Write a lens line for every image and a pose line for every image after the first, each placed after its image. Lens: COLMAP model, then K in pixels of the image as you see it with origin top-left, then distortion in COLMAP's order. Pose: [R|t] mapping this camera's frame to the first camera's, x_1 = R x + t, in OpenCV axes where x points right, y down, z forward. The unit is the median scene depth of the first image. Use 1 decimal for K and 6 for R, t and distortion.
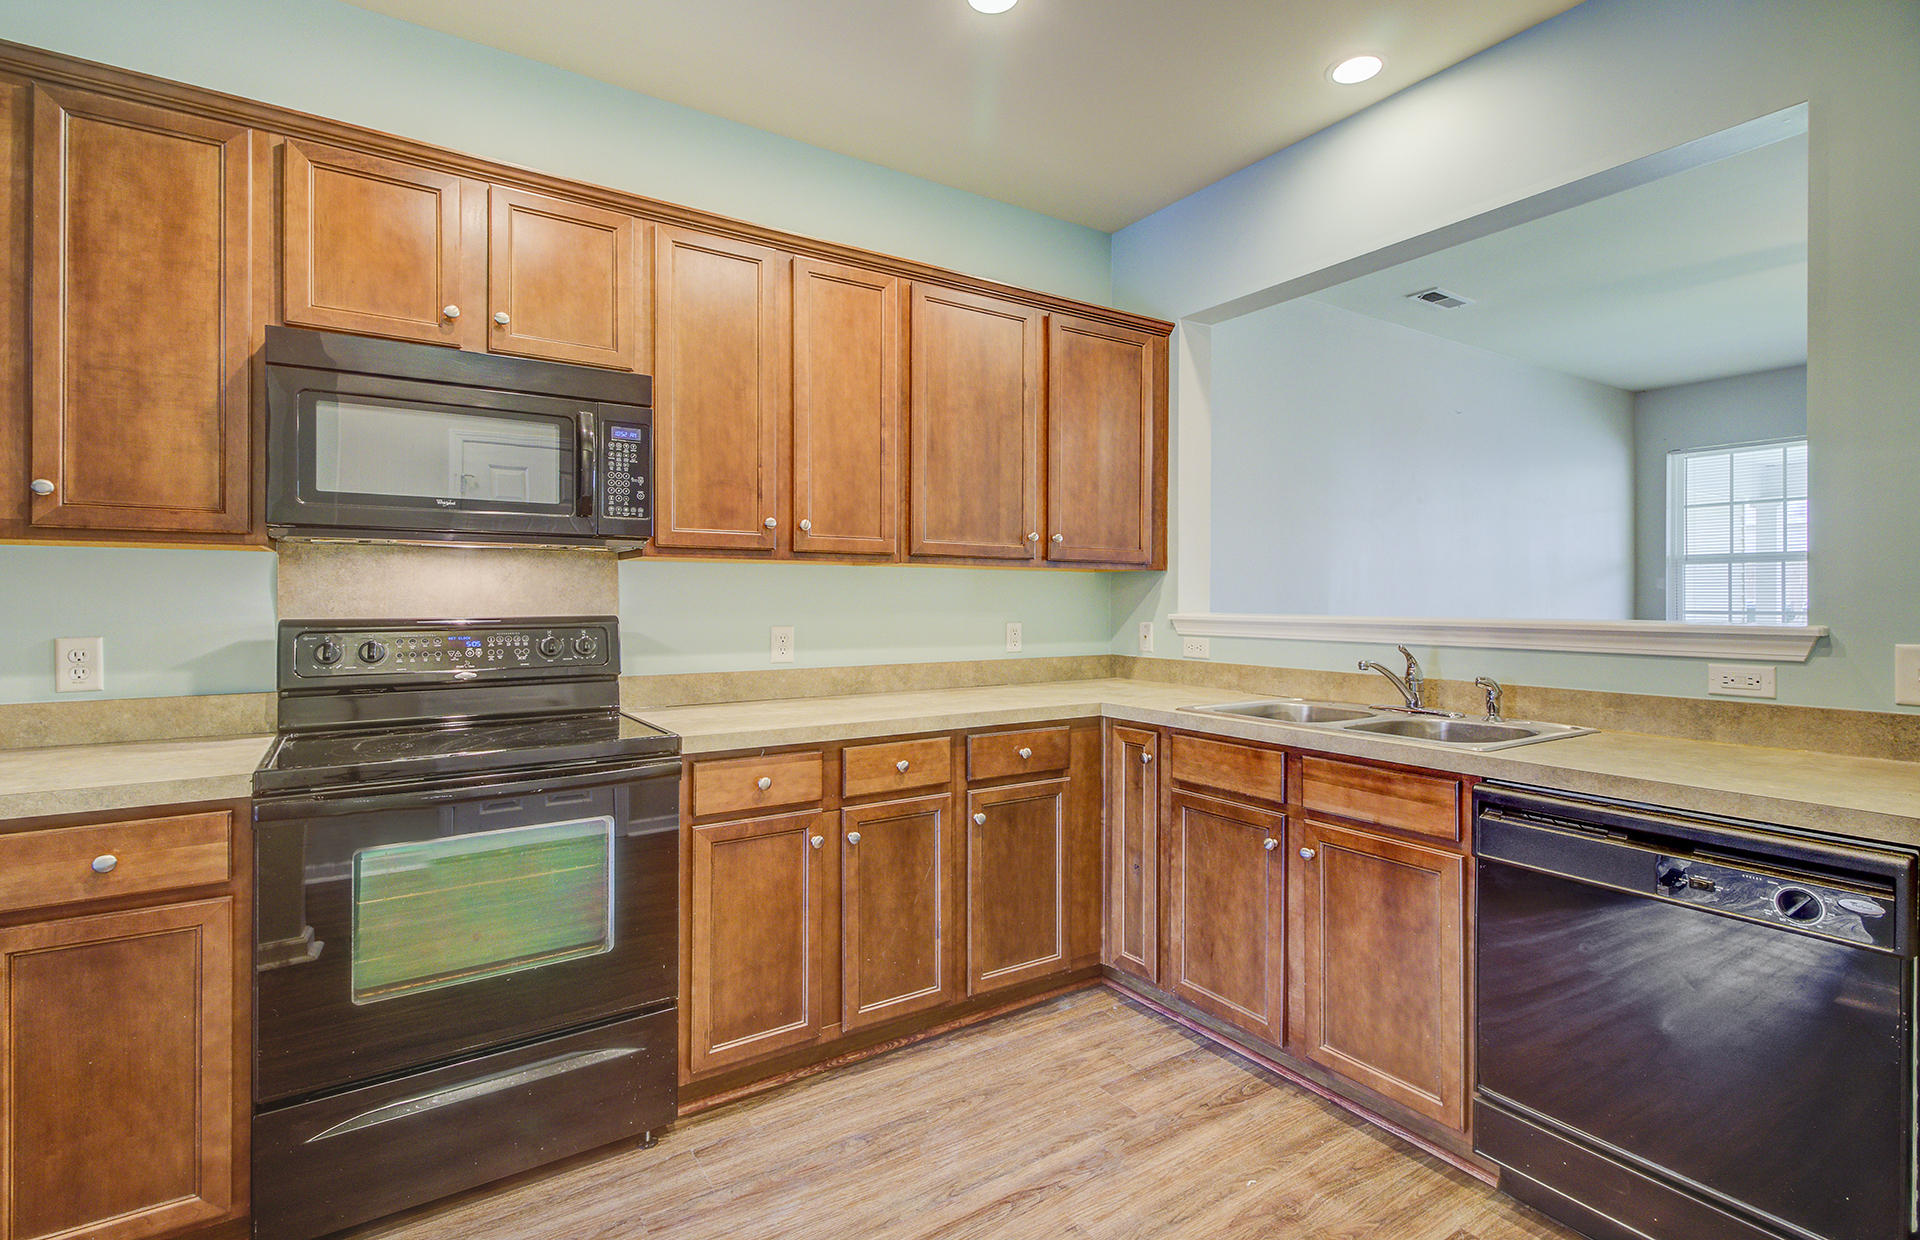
lens RADIAL K [[888.1, 0, 947.7], [0, 888.1, 598.5], [0, 0, 1]] dist [0.025899, -0.010747]
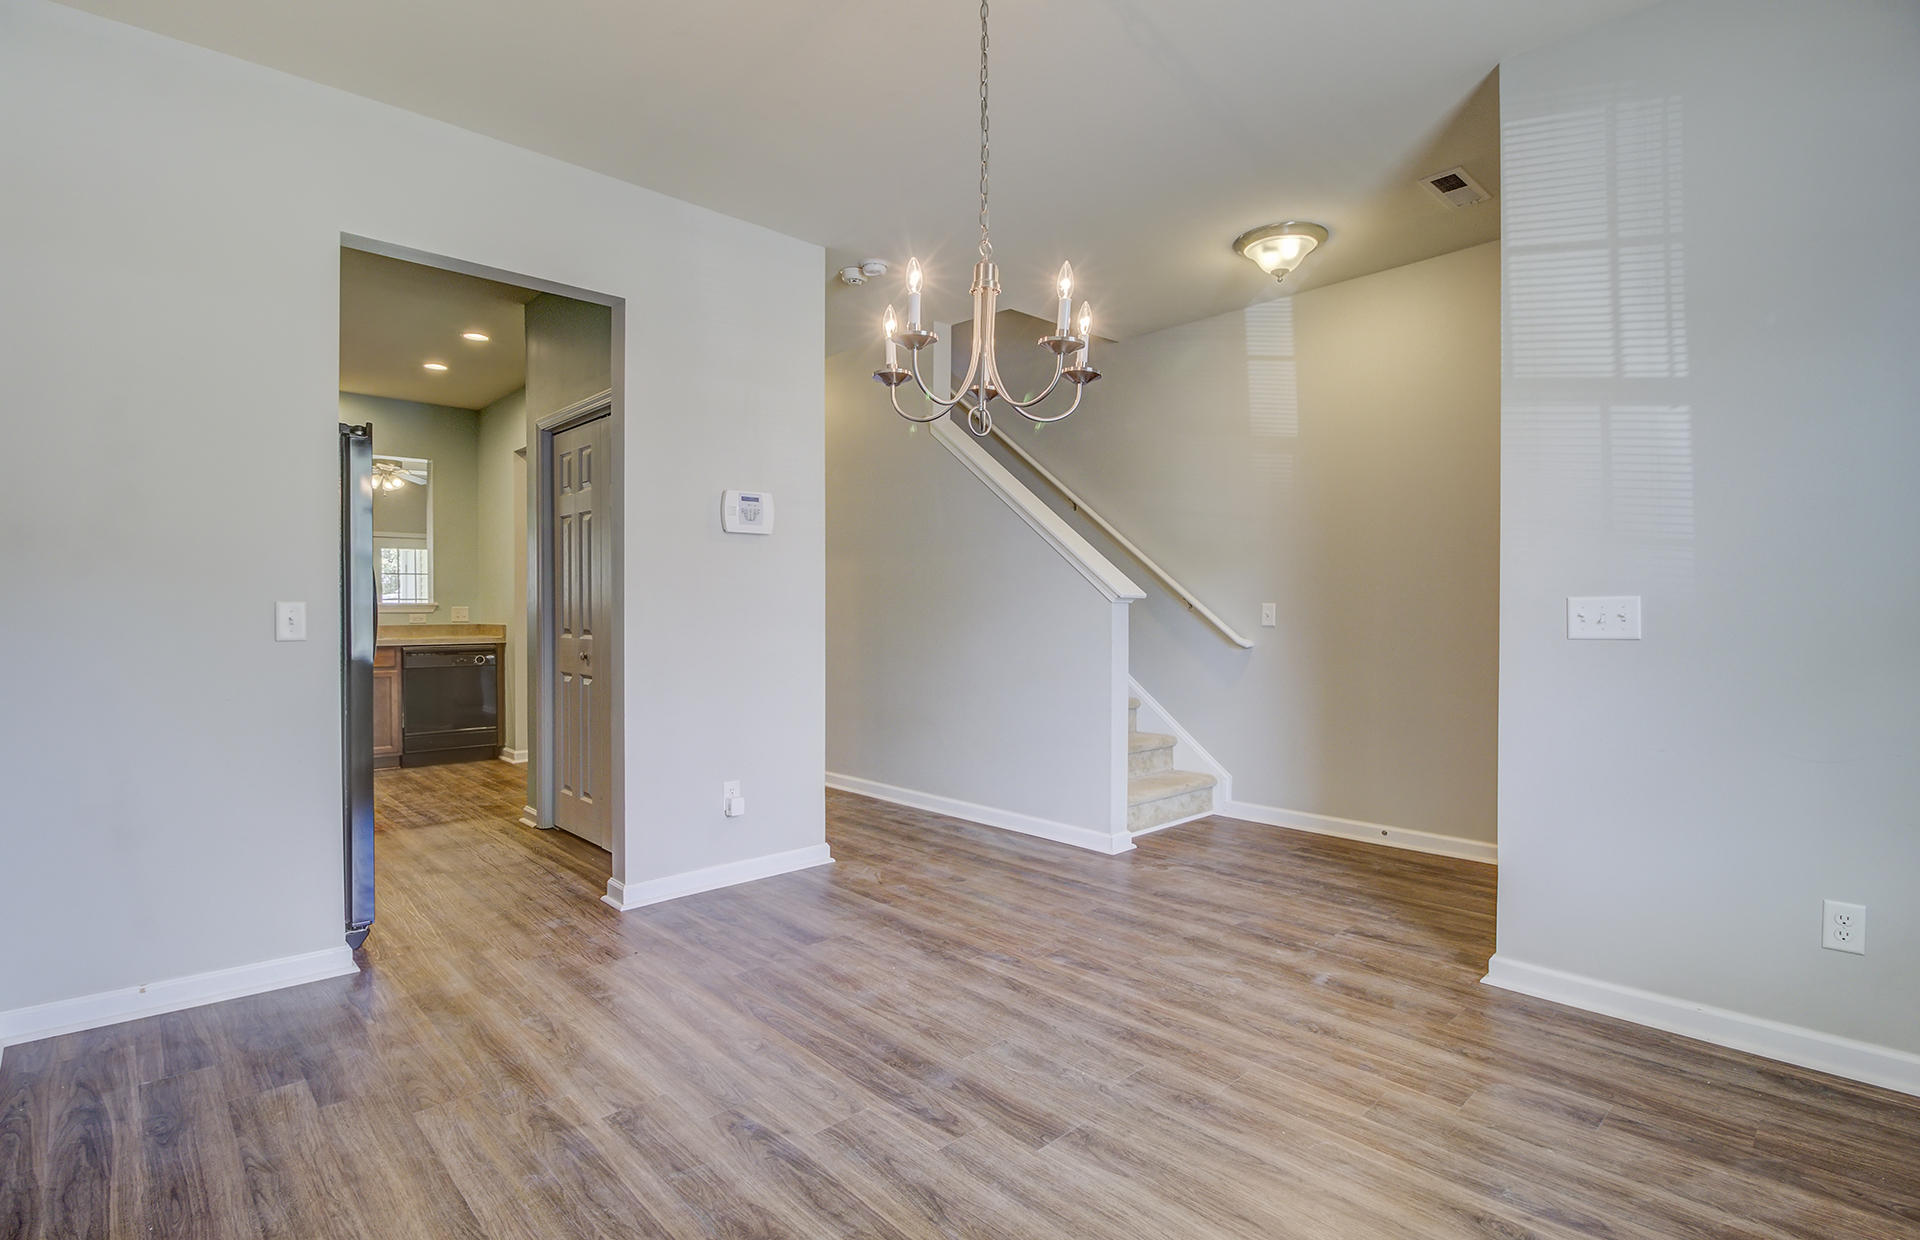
lens RADIAL K [[922.3, 0, 952.8], [0, 922.3, 617.2], [0, 0, 1]] dist [0.000866, -0.010235]
pose [[-0.168410, -0.008872, 0.985677, -2.128165], [0.000858, 0.999958, 0.009147, 0.038142], [-0.985717, 0.002386, -0.168395, -0.314350]]
